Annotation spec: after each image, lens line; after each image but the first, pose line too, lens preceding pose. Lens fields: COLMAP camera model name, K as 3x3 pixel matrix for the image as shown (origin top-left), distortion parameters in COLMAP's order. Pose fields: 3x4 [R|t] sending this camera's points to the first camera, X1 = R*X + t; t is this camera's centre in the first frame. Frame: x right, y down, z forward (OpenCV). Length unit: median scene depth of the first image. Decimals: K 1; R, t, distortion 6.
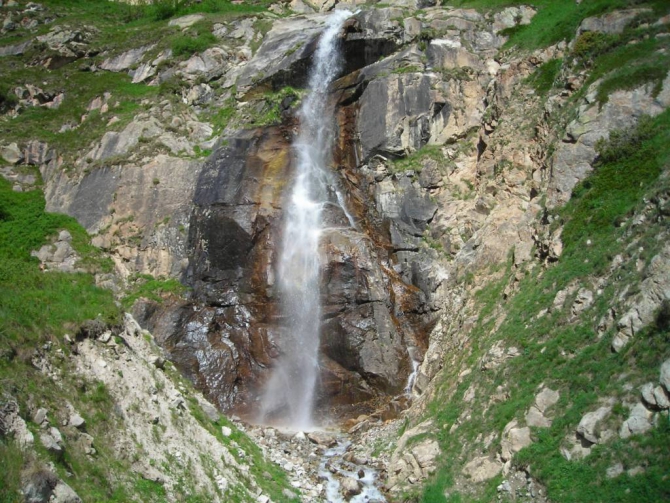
lens RADIAL K [[754.2, 0, 330.5], [0, 754.2, 249.2], [0, 0, 1]] dist [-0.160935, 0.000000]
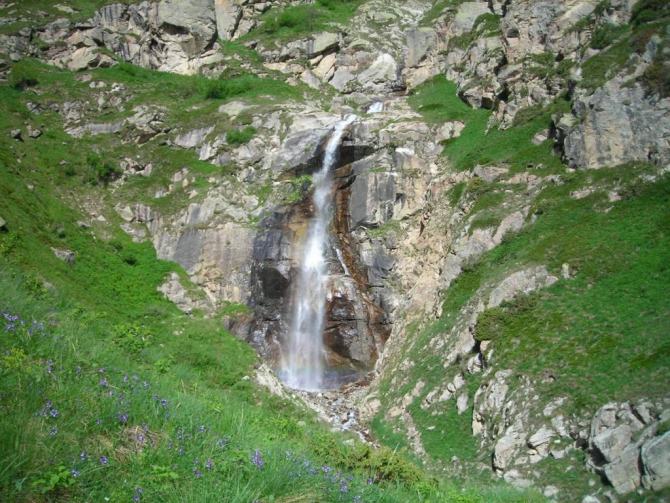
lens RADIAL K [[754.2, 0, 339.4], [0, 754.2, 252.9], [0, 0, 1]] dist [-0.160935, 0.000000]
pose [[0.999799, 0.002903, 0.019847, -0.019344], [-0.004447, 0.996925, 0.078233, -0.206392], [-0.019559, -0.078306, 0.996738, -0.701083]]
